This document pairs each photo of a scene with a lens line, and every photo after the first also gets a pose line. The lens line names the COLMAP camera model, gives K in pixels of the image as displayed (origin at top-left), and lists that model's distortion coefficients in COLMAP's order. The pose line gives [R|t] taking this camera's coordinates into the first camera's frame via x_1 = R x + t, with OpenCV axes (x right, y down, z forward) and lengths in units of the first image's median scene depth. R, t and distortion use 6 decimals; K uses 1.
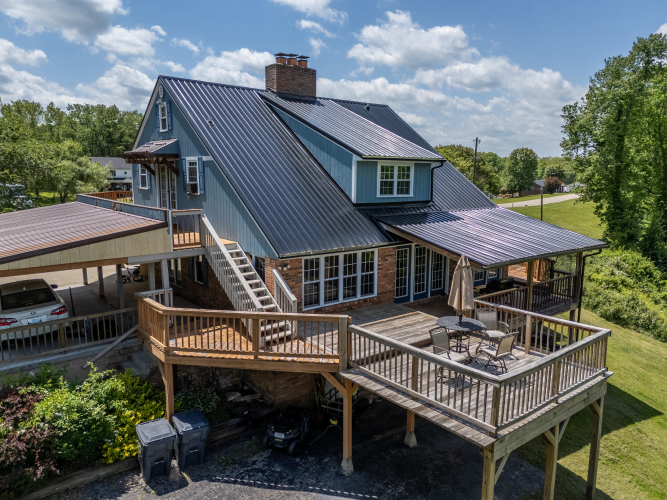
lens RADIAL K [[488.7, 0, 335.4], [0, 488.7, 251.0], [0, 0, 1]] dist [0.078509, -0.083604]
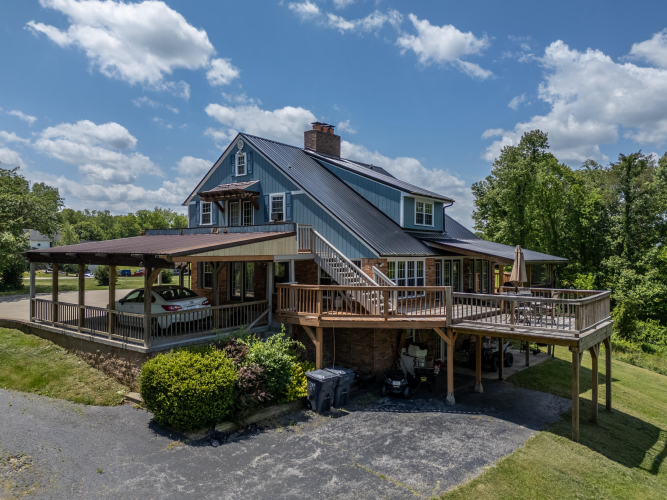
lens RADIAL K [[488.7, 0, 335.4], [0, 488.7, 251.0], [0, 0, 1]] dist [0.078509, -0.083604]
pose [[0.978927, -0.004113, 0.204168, -0.432929], [0.036960, 0.986854, -0.157330, 0.175959], [-0.200837, 0.161561, 0.966211, -0.251920]]
